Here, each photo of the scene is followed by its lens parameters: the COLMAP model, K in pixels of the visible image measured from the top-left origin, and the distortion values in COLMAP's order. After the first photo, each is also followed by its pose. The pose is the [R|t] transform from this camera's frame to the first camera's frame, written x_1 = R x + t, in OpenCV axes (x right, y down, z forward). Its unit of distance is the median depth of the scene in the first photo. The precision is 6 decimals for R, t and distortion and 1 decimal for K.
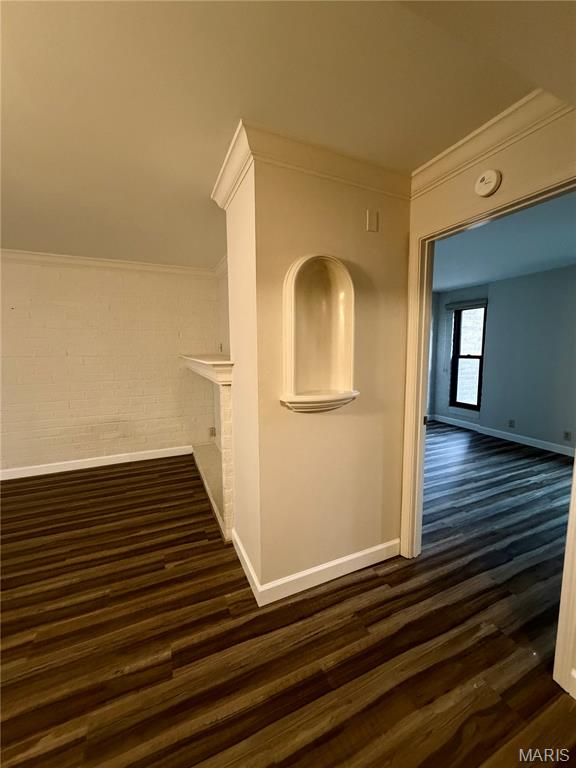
lens RADIAL K [[308.3, 0, 288.7], [0, 308.3, 379.0], [0, 0, 1]] dist [-0.000731, 0.000302]
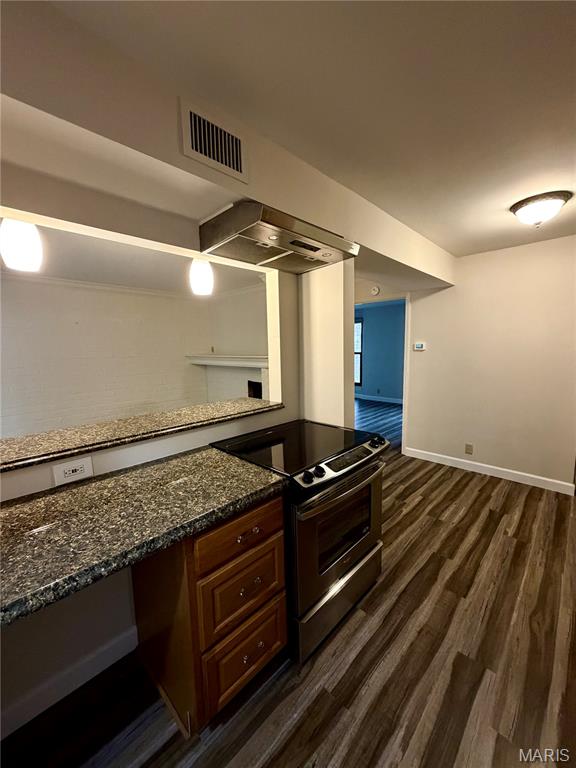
lens RADIAL K [[308.3, 0, 286.2], [0, 308.3, 380.1], [0, 0, 1]] dist [-0.000731, 0.000302]
pose [[0.934038, -0.047141, 0.354050, -0.759984], [0.046591, 0.998863, 0.010085, 0.082845], [-0.354123, 0.007076, 0.935172, -0.884525]]
